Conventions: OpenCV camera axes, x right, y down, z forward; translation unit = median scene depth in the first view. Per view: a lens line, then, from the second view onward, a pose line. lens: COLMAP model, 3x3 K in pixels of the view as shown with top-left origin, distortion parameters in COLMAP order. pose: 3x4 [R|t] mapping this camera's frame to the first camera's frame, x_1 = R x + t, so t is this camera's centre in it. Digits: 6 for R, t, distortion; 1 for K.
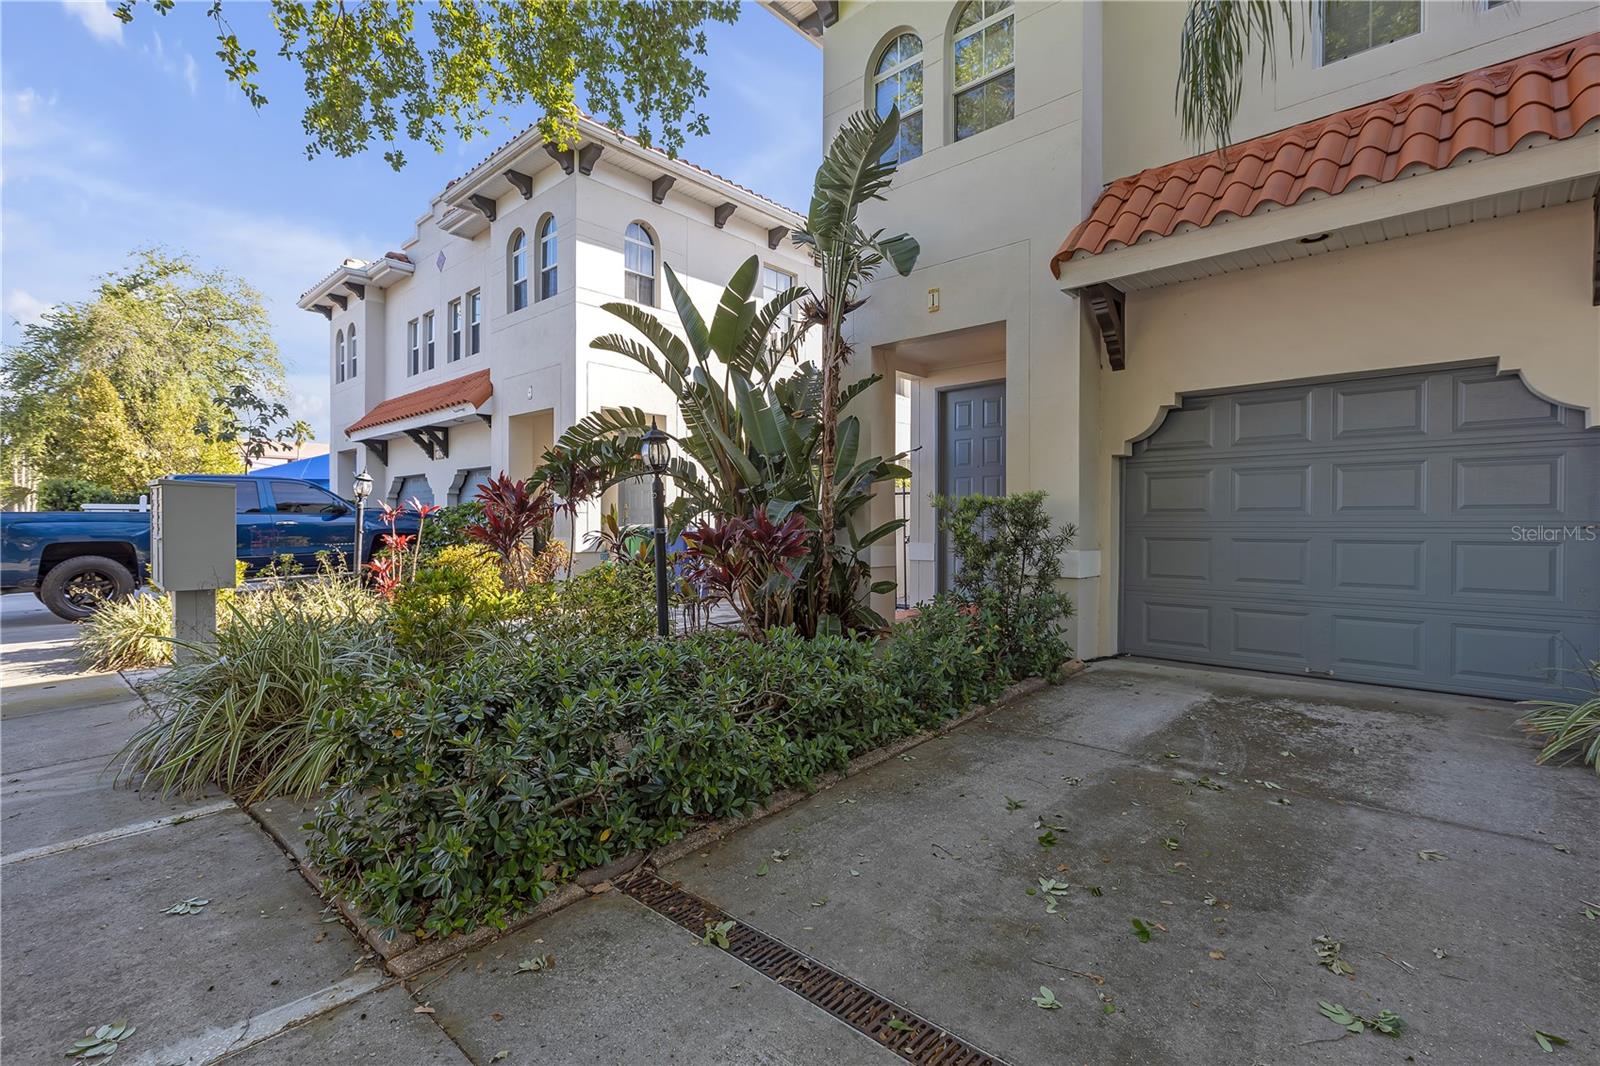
lens RADIAL K [[714.3, 0, 796.5], [0, 714.3, 534.7], [0, 0, 1]] dist [-0.001330, -0.000160]
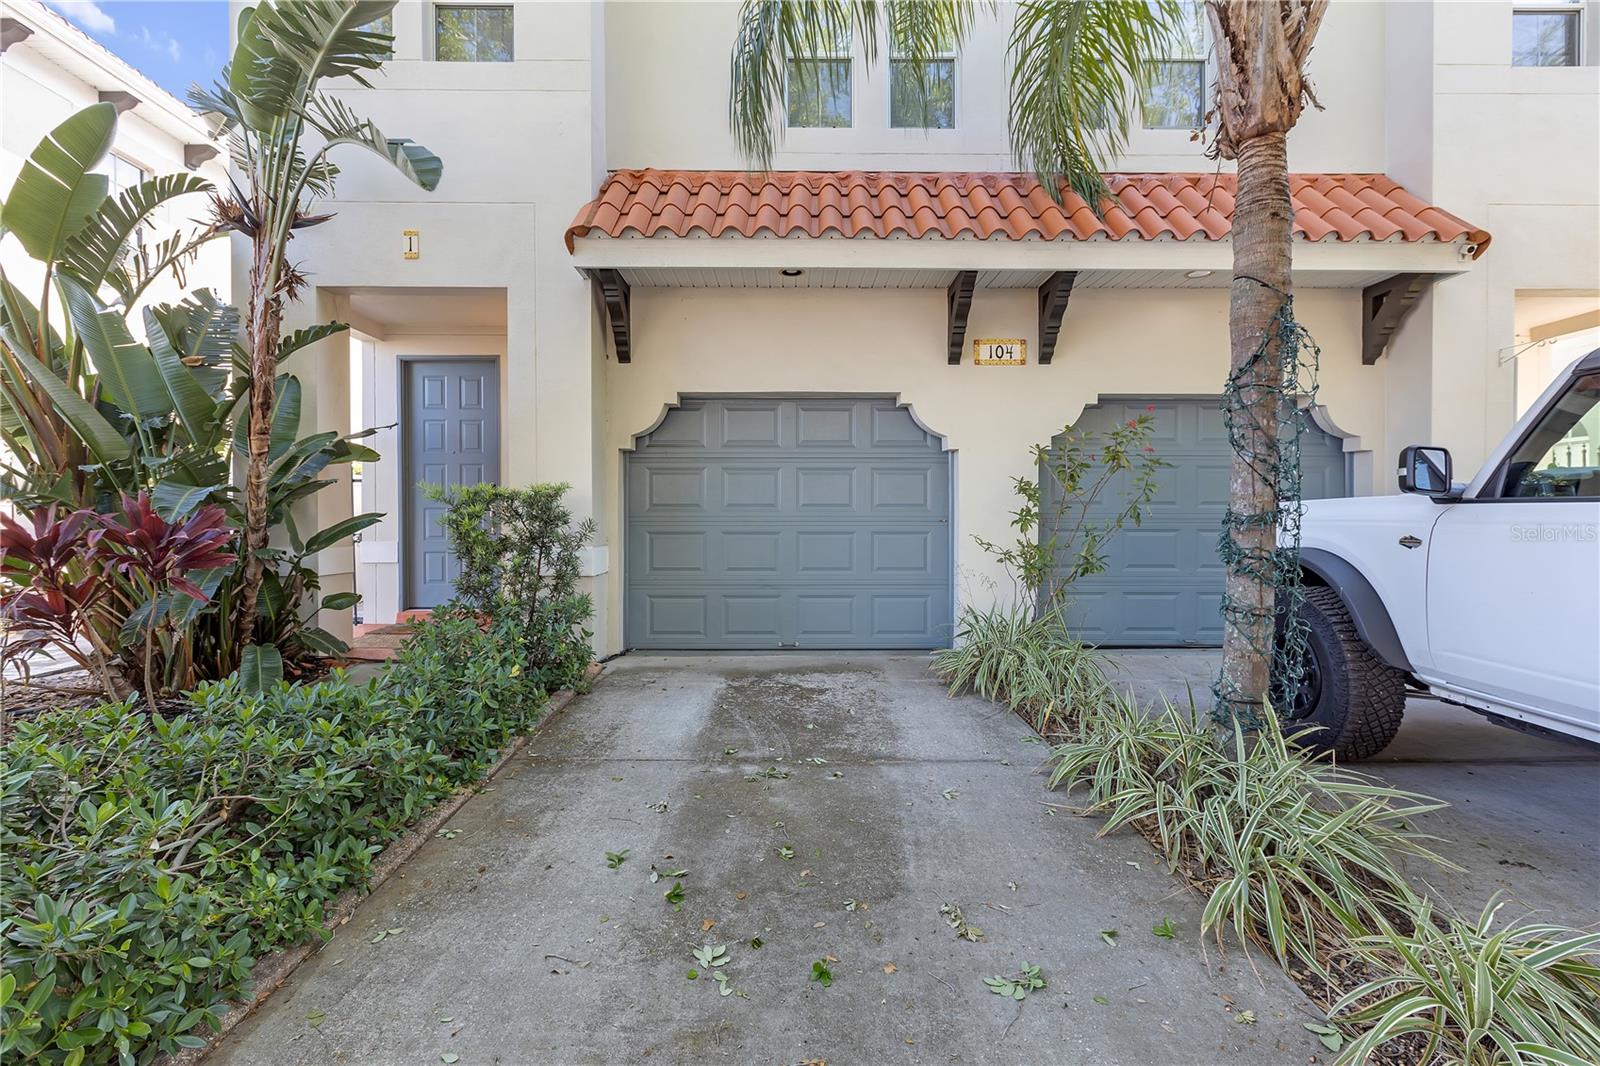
lens RADIAL K [[714.3, 0, 799.7], [0, 714.3, 529.0], [0, 0, 1]] dist [-0.001330, -0.000160]
pose [[0.733185, -0.011863, 0.679926, -0.051426], [0.011190, 0.999923, 0.005381, -0.004060], [-0.679937, 0.003663, 0.733261, 0.127567]]
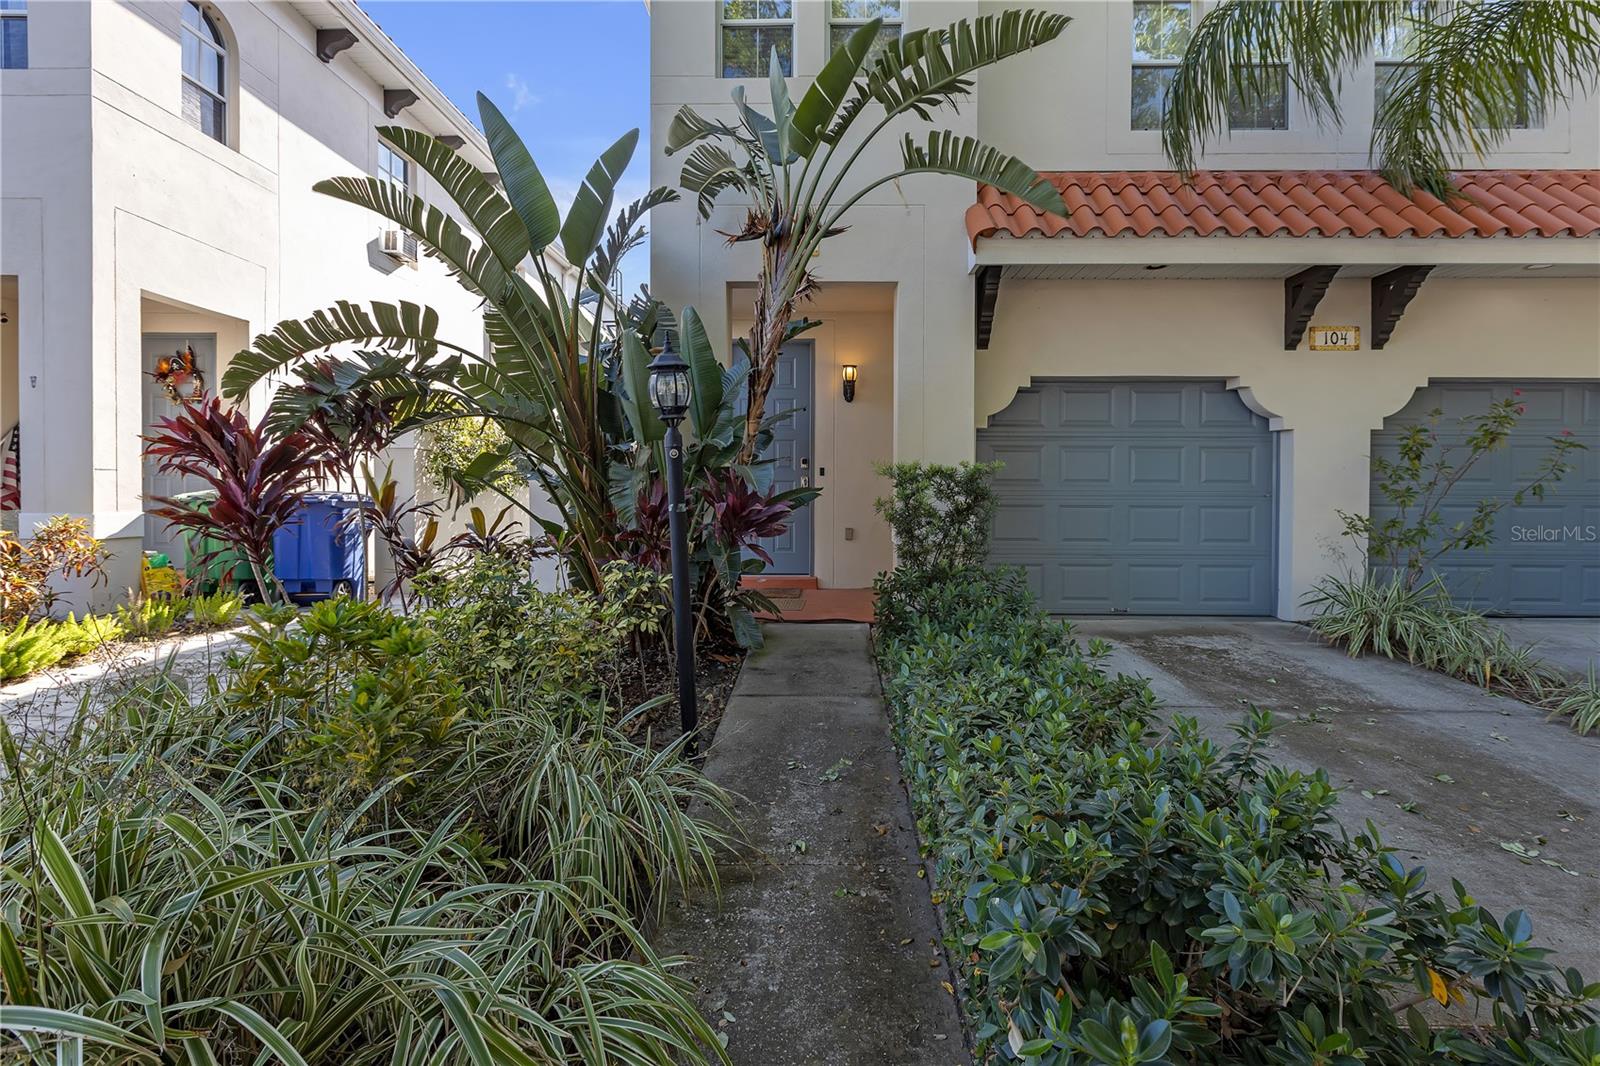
lens RADIAL K [[714.3, 0, 871.1], [0, 714.3, 498.9], [0, 0, 1]] dist [-0.001330, -0.000160]
pose [[0.754165, -0.007777, 0.656639, -0.428614], [0.006171, 0.999970, 0.004755, -0.013504], [-0.656656, 0.000467, 0.754190, 0.341182]]
